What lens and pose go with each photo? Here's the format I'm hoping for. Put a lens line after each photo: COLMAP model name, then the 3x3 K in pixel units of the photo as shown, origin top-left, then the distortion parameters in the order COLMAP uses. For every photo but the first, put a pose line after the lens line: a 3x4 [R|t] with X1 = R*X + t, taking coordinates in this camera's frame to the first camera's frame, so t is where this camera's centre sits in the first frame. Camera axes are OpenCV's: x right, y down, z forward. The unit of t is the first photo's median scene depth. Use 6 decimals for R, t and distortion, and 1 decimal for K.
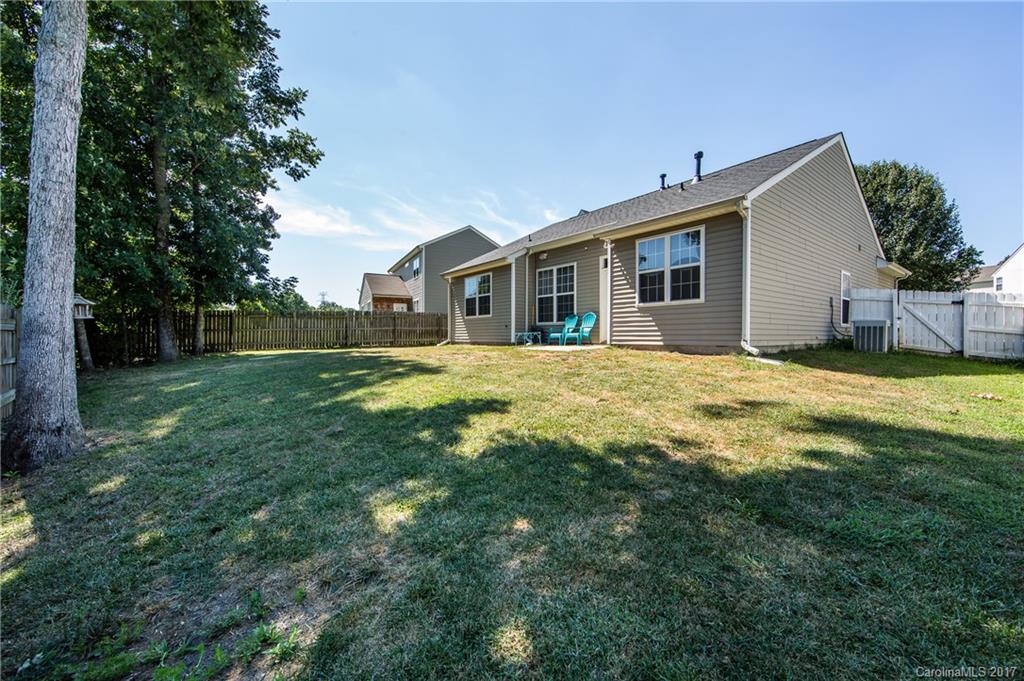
lens RADIAL K [[408.9, 0, 512.0], [0, 408.9, 340.5], [0, 0, 1]] dist [0.000974, 0.000018]
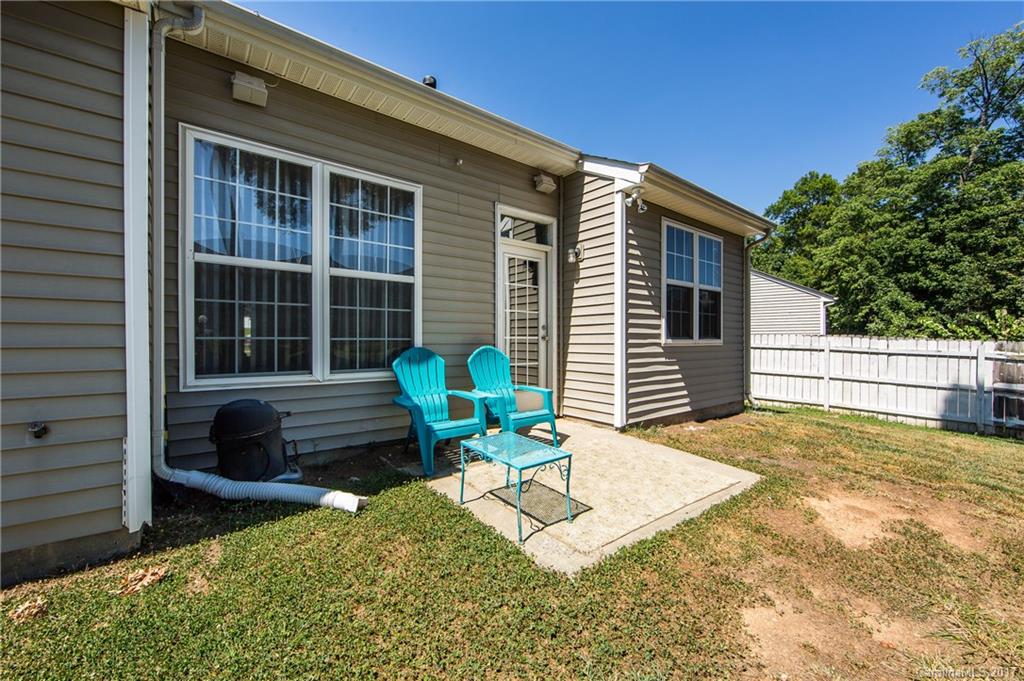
lens RADIAL K [[408.9, 0, 512.0], [0, 408.9, 340.5], [0, 0, 1]] dist [0.000974, 0.000018]
pose [[-0.010782, -0.004280, 0.999933, -0.164943], [0.003355, 0.999985, 0.004316, -0.069303], [-0.999936, 0.003401, -0.010768, 0.910925]]
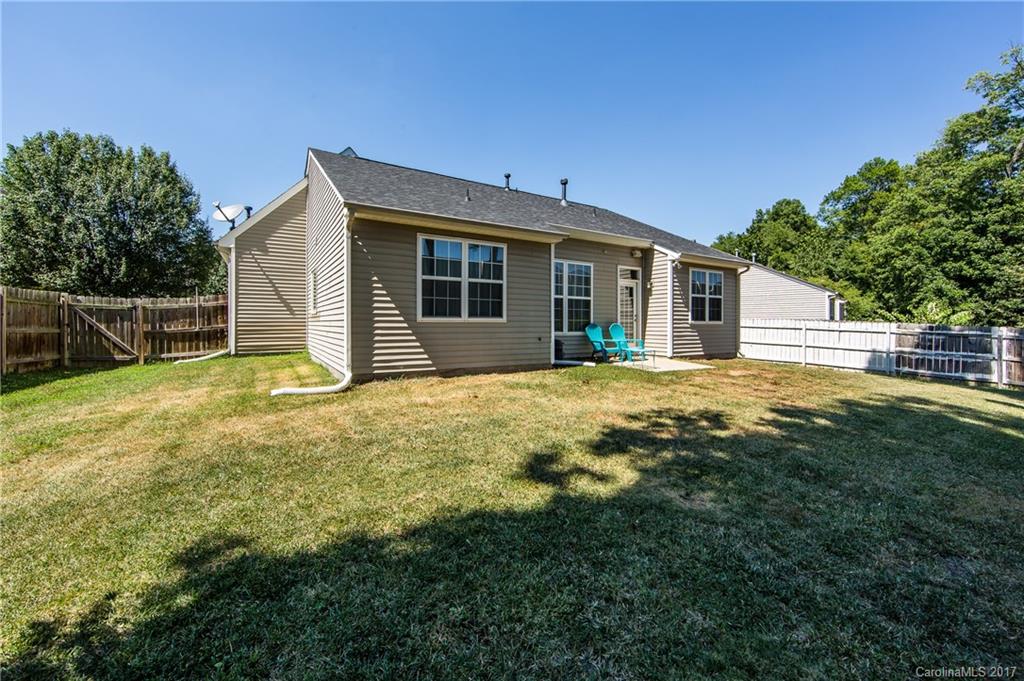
lens RADIAL K [[411.4, 0, 517.0], [0, 411.4, 326.8], [0, 0, 1]] dist [-0.007667, -0.000372]
pose [[0.104195, -0.007740, 0.994527, -0.710772], [0.001078, 0.999970, 0.007670, -0.062710], [-0.994556, 0.000273, 0.104200, 1.044673]]
